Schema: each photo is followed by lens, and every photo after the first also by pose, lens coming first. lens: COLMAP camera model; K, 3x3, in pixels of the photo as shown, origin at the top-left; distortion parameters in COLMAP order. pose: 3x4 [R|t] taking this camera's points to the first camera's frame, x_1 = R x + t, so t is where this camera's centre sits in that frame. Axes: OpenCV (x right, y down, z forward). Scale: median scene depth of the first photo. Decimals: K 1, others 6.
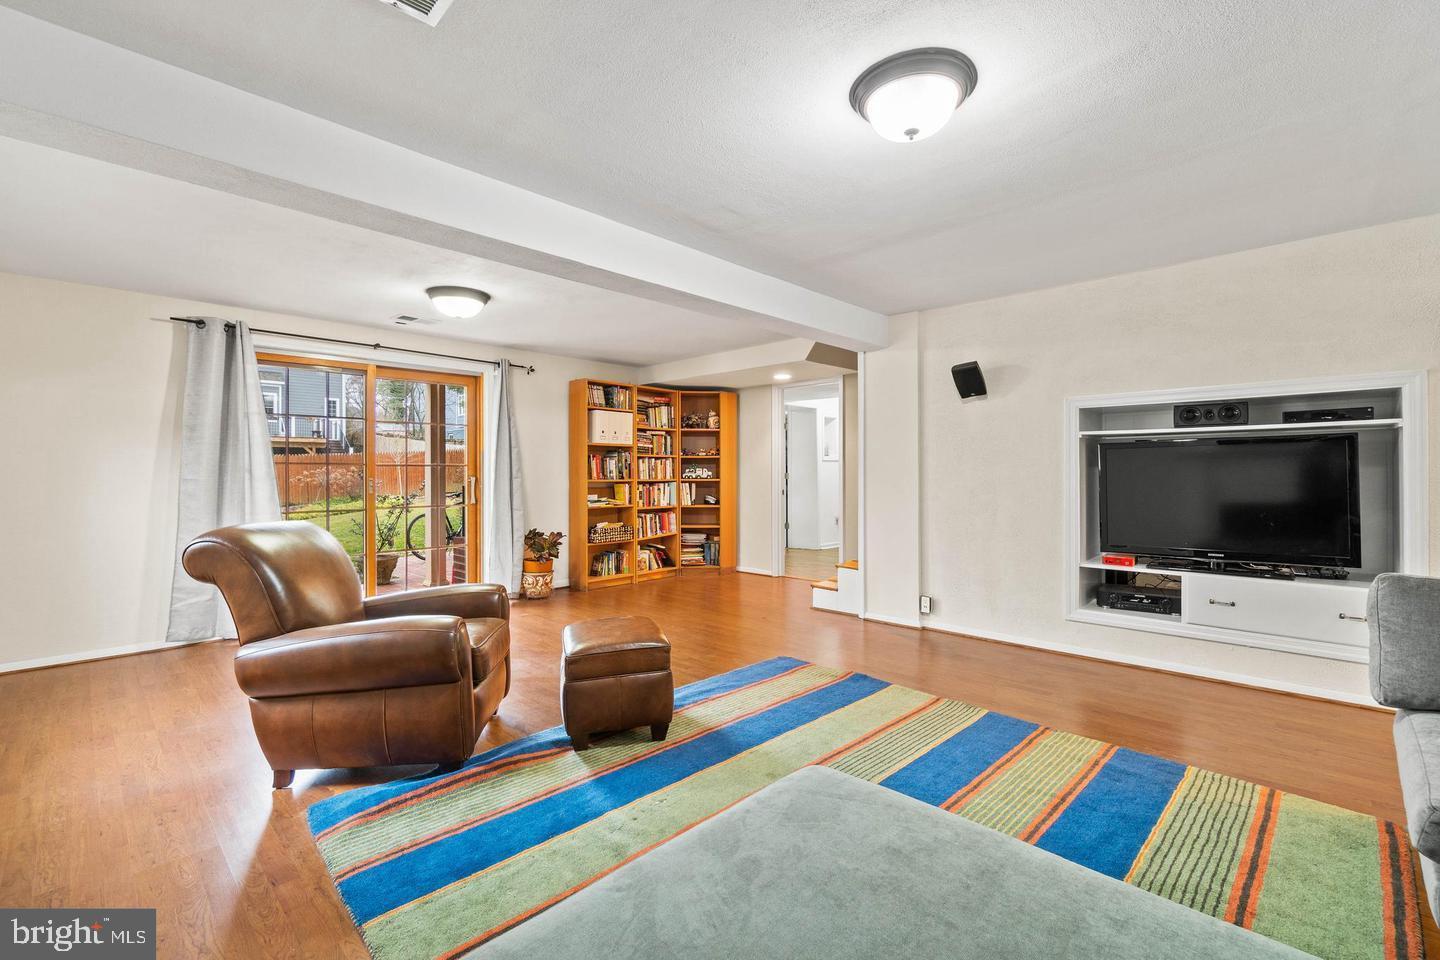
lens RADIAL K [[616.0, 0, 718.5], [0, 616.0, 484.3], [0, 0, 1]] dist [-0.000988, -0.000167]
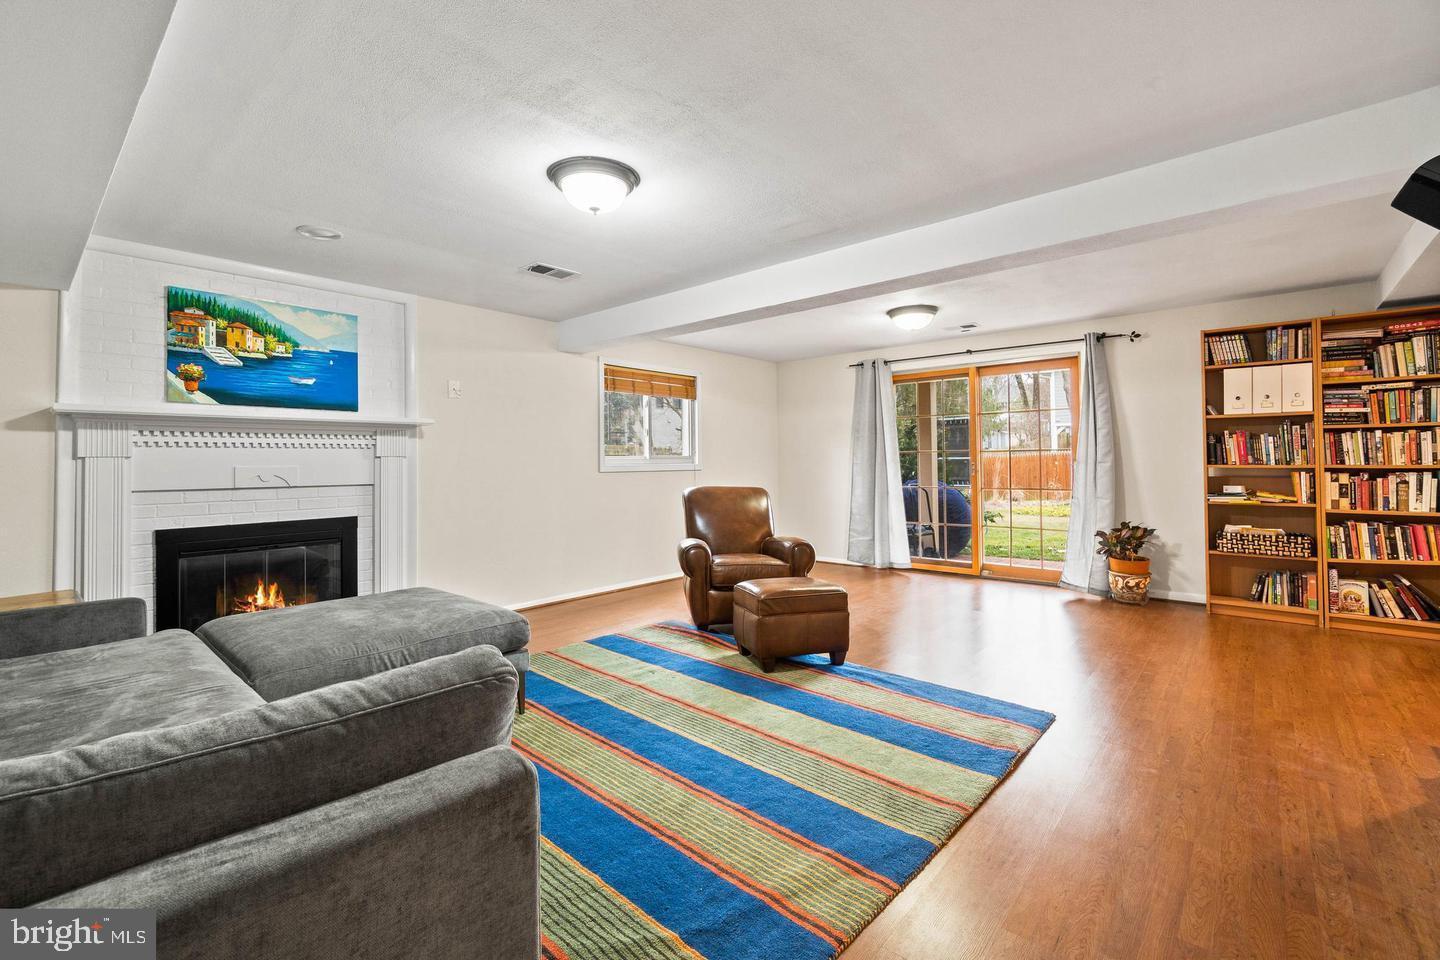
lens RADIAL K [[616.0, 0, 718.5], [0, 616.0, 484.3], [0, 0, 1]] dist [-0.000988, -0.000167]
pose [[0.064132, 0.036705, -0.997266, 0.469925], [-0.010301, 0.999294, 0.036117, -0.004802], [0.997888, 0.007957, 0.064465, 0.338813]]
